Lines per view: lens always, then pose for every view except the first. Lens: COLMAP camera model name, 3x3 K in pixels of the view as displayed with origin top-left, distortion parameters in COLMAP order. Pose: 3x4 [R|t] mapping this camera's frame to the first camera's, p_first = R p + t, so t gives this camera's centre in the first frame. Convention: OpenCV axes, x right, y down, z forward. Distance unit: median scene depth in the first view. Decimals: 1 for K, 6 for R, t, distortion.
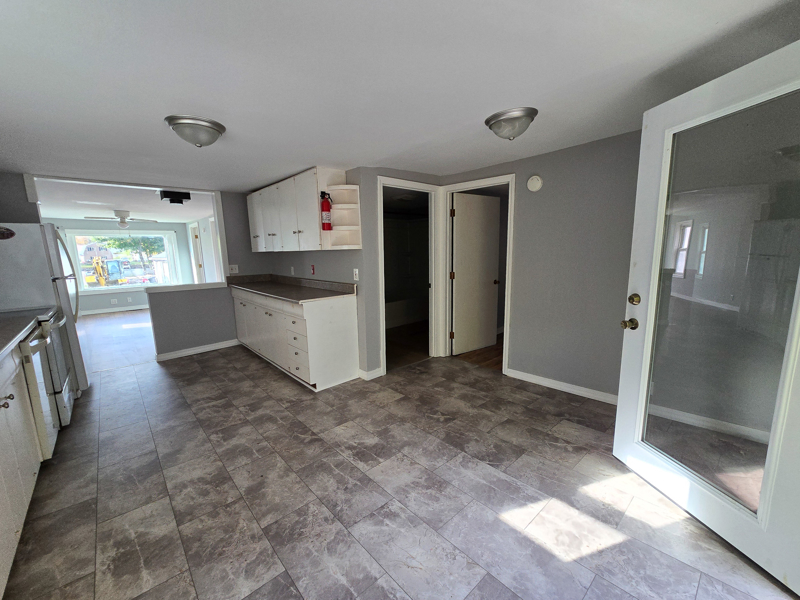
lens RADIAL K [[329.1, 0, 404.1], [0, 329.1, 303.2], [0, 0, 1]] dist [-0.002185, -0.000354]
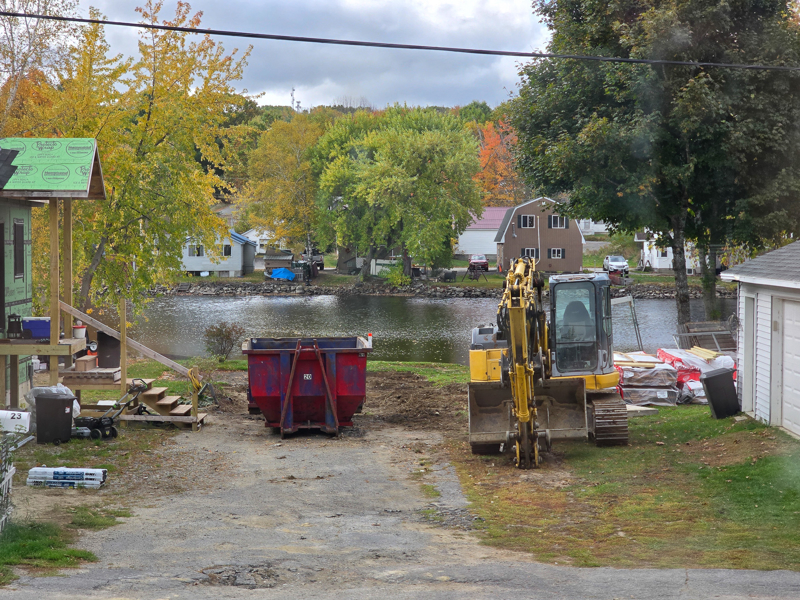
lens RADIAL K [[1588.3, 0, 400.0], [0, 1588.3, 300.0], [0, 0, 1]] dist [0.019053, 0.054622]
pose [[0.669789, 0.047502, -0.741031, -2.068220], [-0.135533, 0.989008, -0.059105, -0.398368], [0.730078, 0.140022, 0.668865, 2.357445]]
